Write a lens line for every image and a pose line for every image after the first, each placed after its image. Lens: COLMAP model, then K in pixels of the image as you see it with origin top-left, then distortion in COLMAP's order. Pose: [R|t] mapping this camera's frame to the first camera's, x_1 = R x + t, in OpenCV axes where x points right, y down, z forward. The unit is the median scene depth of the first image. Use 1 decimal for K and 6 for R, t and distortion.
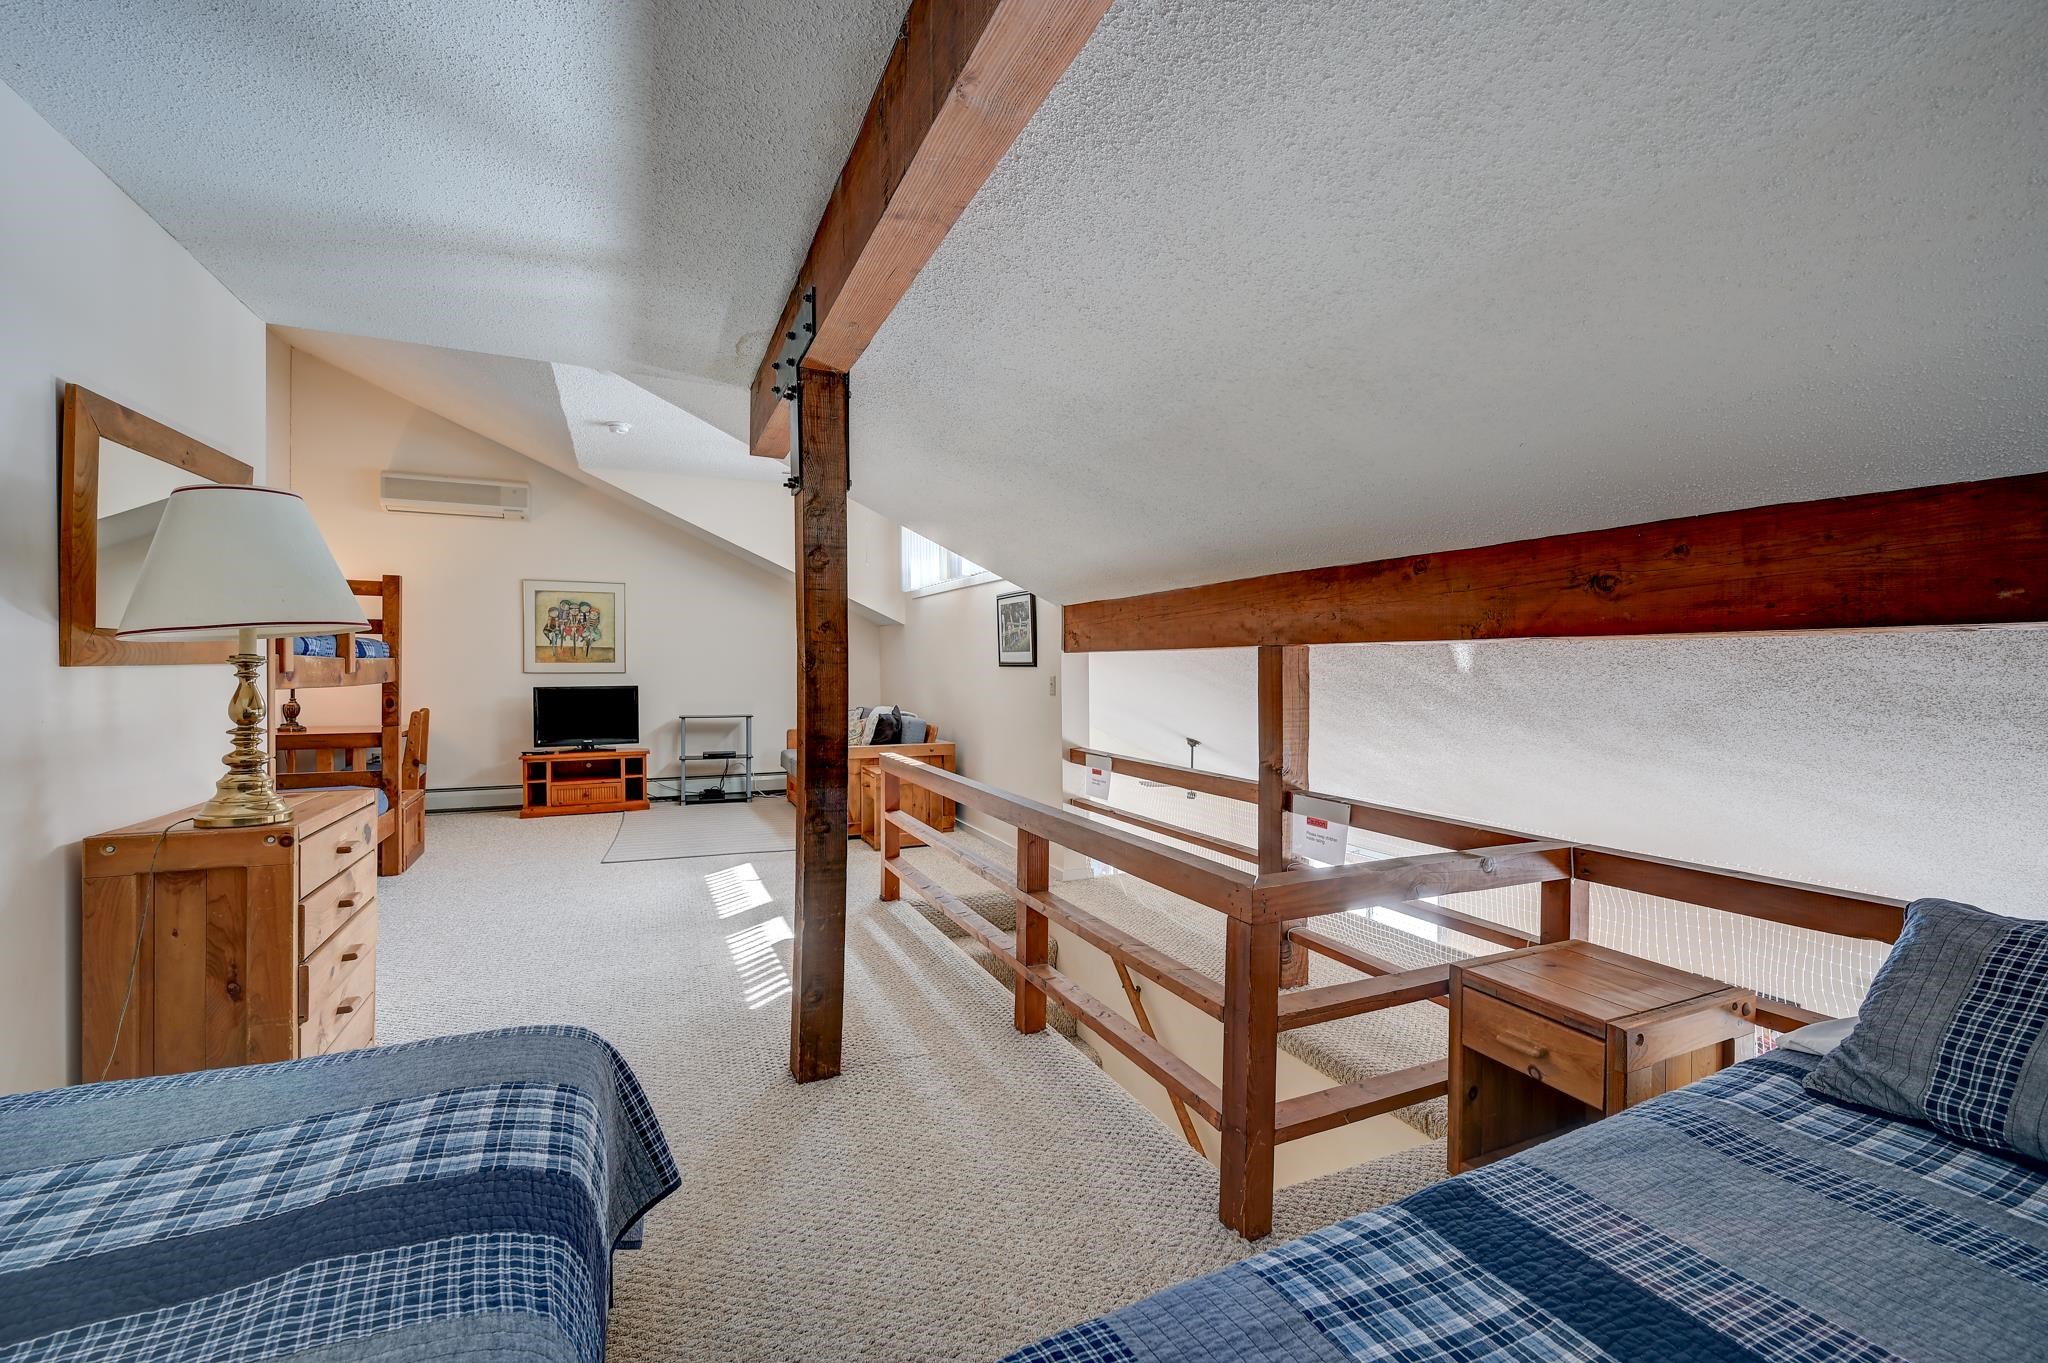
lens RADIAL K [[898.7, 0, 1030.7], [0, 898.7, 673.2], [0, 0, 1]] dist [-0.000899, 0.000544]
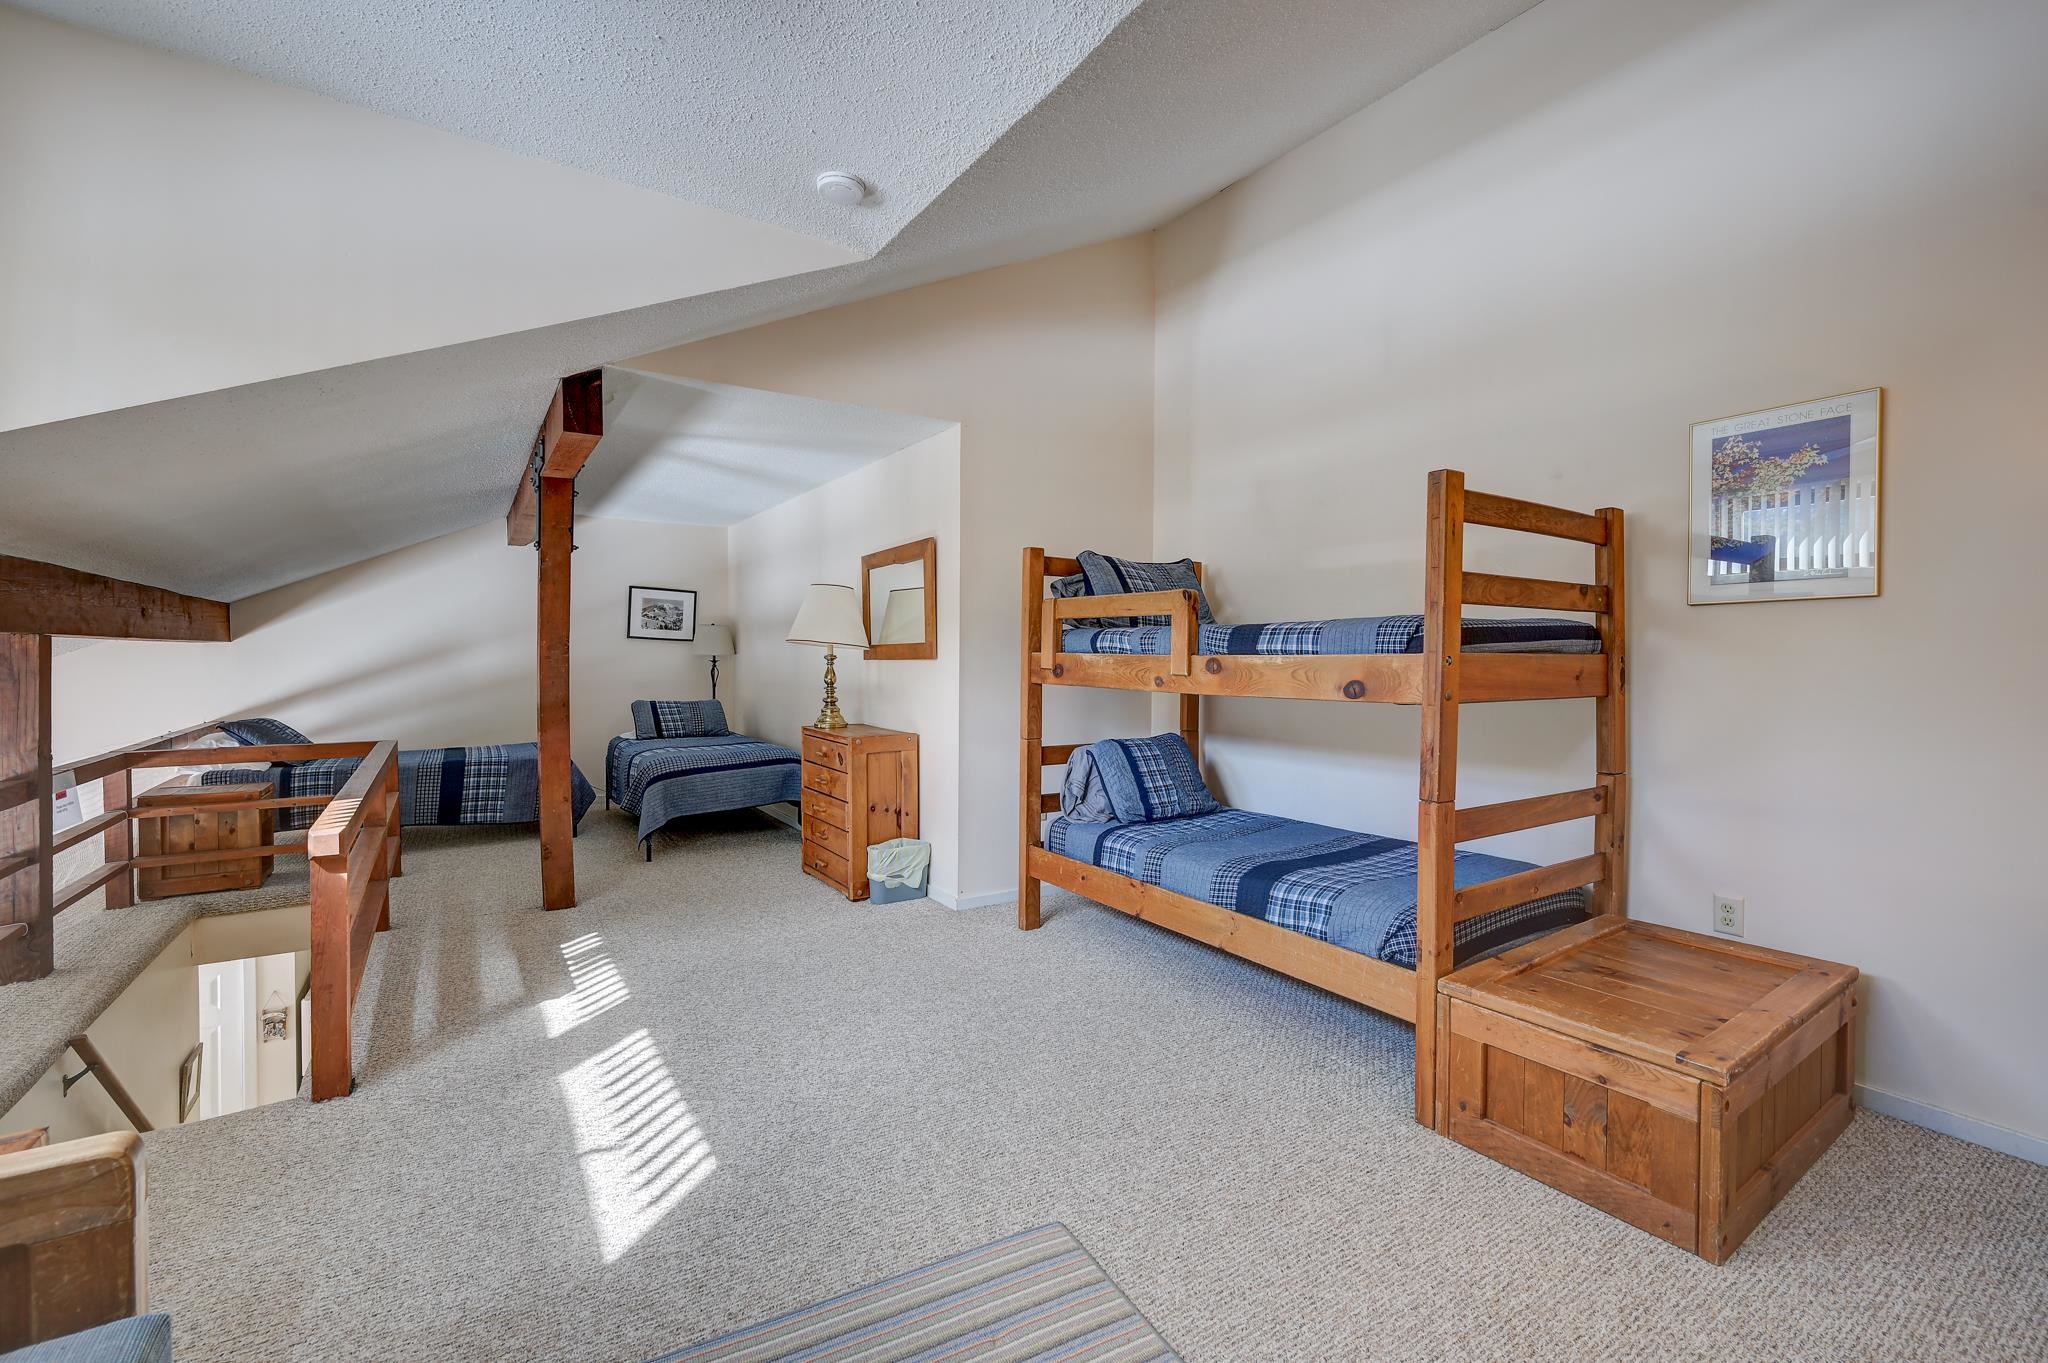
lens RADIAL K [[898.7, 0, 1022.2], [0, 898.7, 675.6], [0, 0, 1]] dist [-0.000899, 0.000544]
pose [[-0.988812, -0.003415, -0.149127, -0.580889], [-0.006167, 0.999819, 0.017996, -0.007578], [0.149038, 0.018714, -0.988654, 1.893160]]
